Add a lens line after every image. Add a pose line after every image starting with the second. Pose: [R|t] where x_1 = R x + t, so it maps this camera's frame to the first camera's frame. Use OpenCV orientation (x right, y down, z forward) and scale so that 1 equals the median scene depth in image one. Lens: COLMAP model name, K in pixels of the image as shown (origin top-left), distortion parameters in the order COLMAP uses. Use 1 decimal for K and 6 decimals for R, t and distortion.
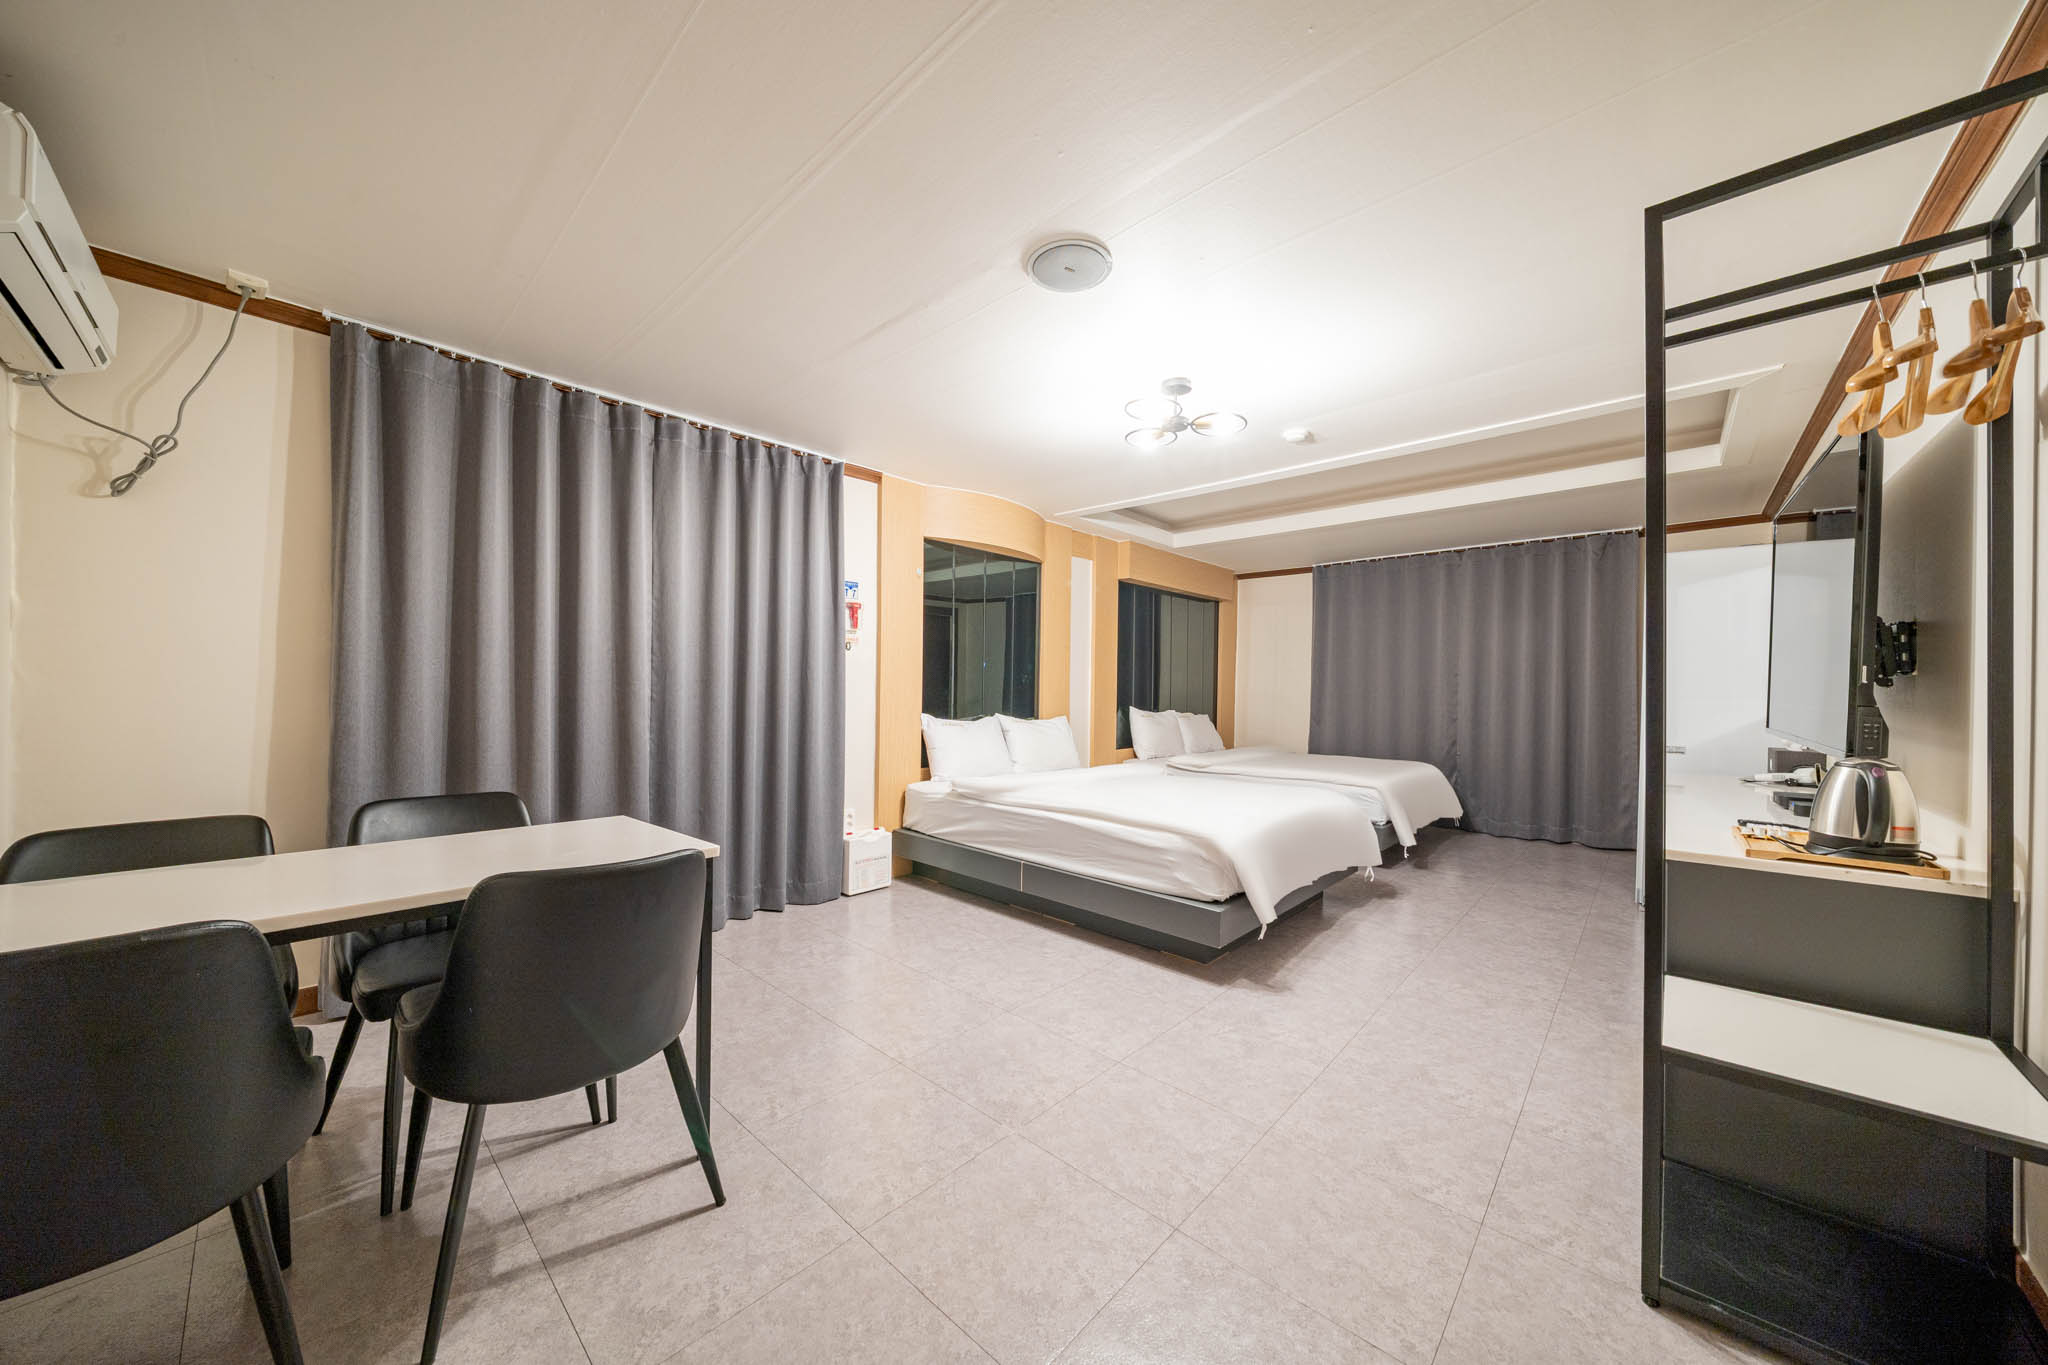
lens RADIAL K [[723.6, 0, 1008.0], [0, 723.6, 691.4], [0, 0, 1]] dist [-0.001528, -0.000261]
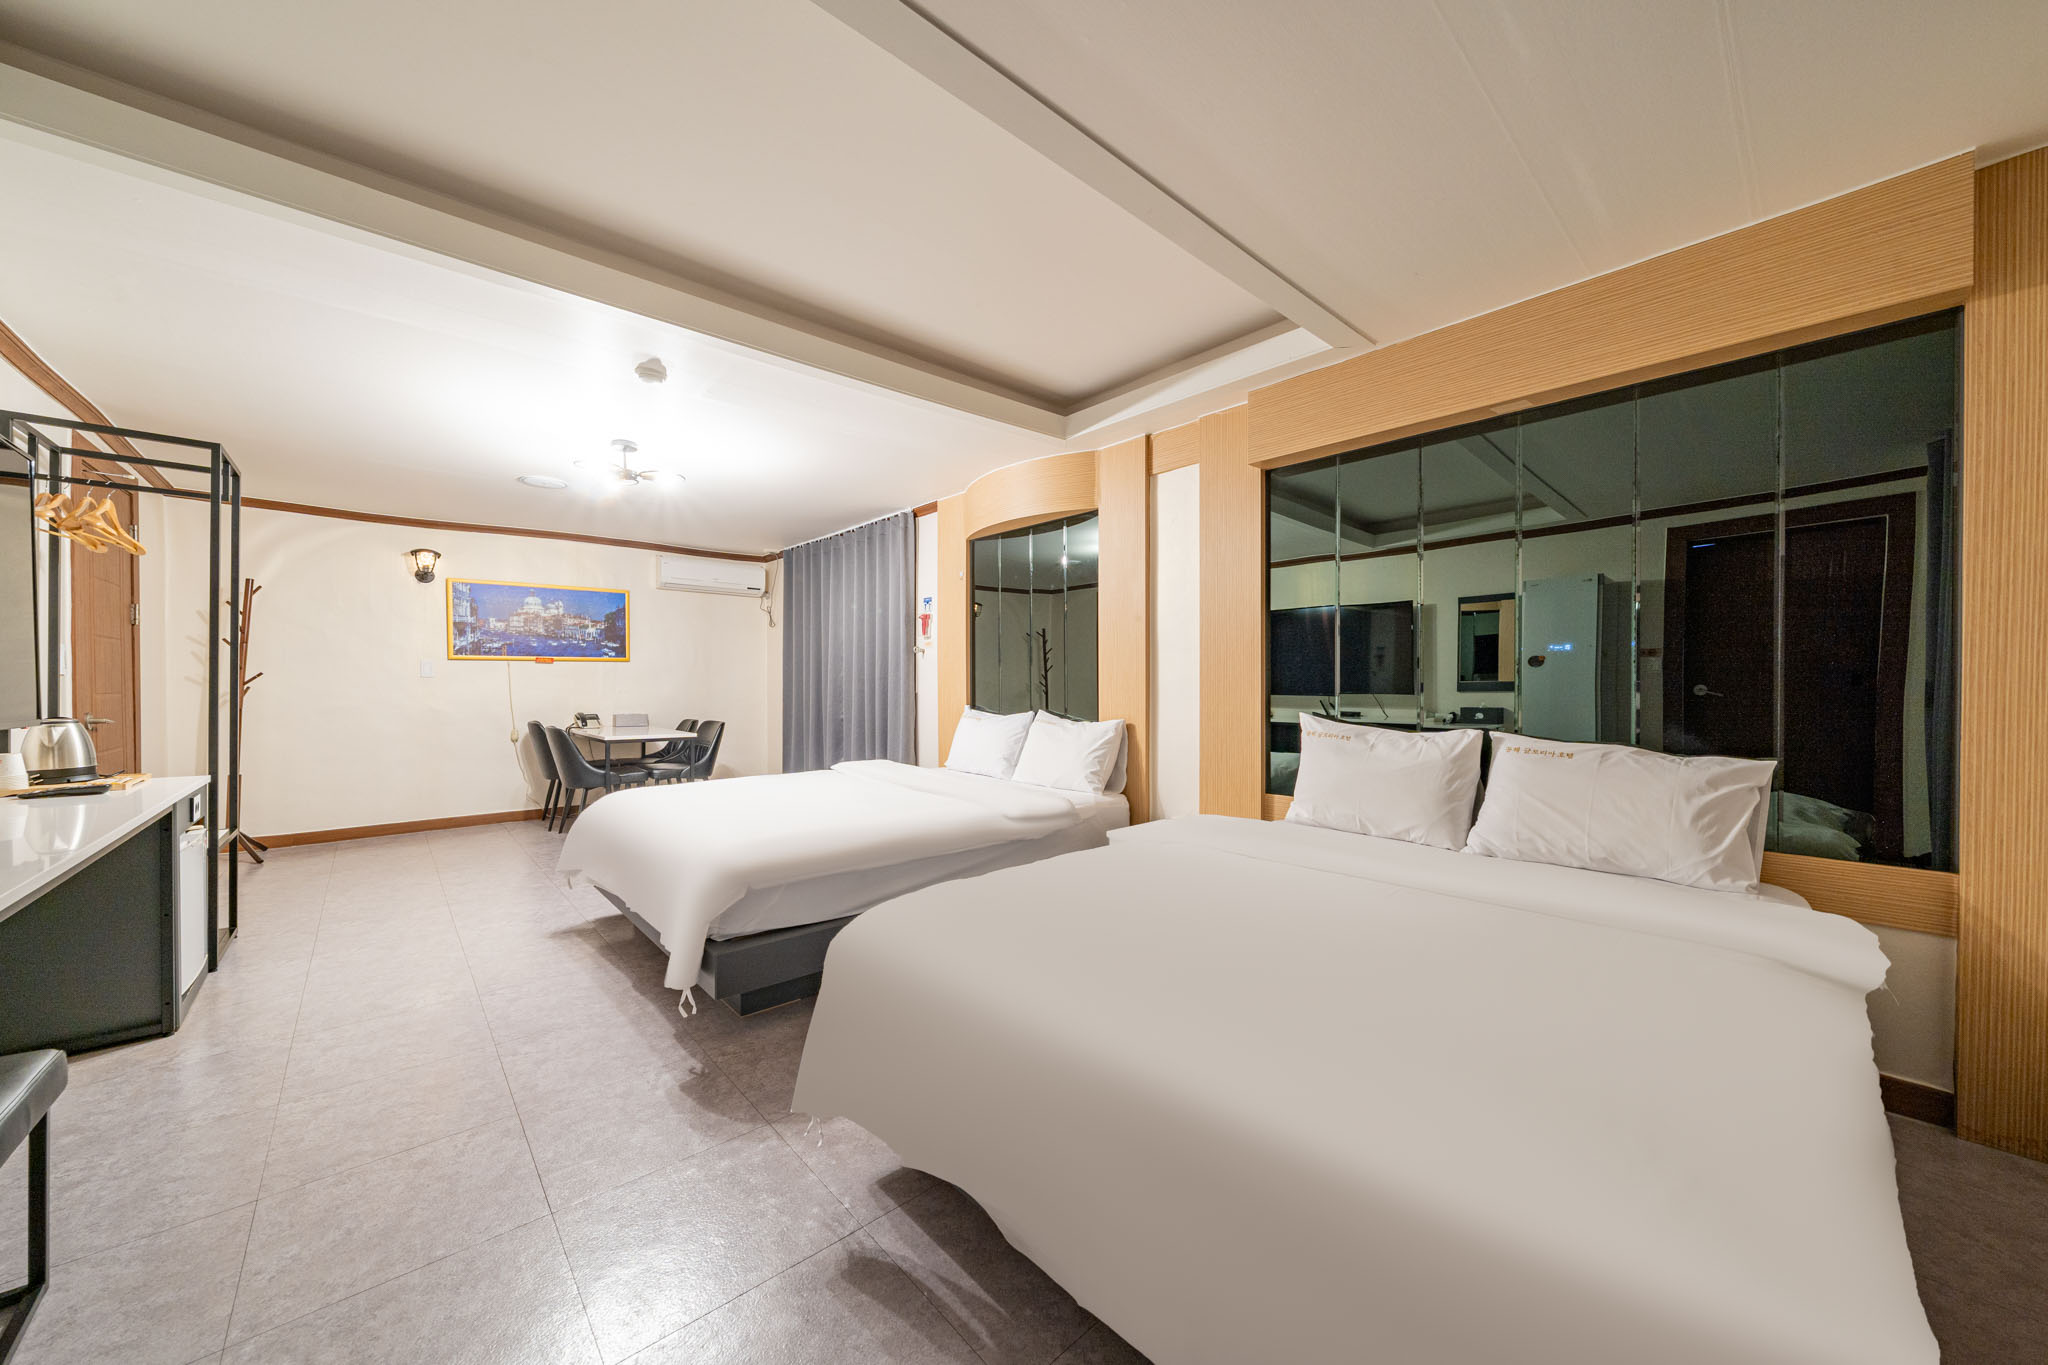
lens RADIAL K [[723.6, 0, 1036.2], [0, 723.6, 693.1], [0, 0, 1]] dist [-0.001528, -0.000261]
pose [[-0.093360, 0.005098, -0.995619, 1.022950], [-0.004625, 0.999974, 0.005554, 0.006509], [0.995622, 0.005123, -0.093334, 1.309388]]
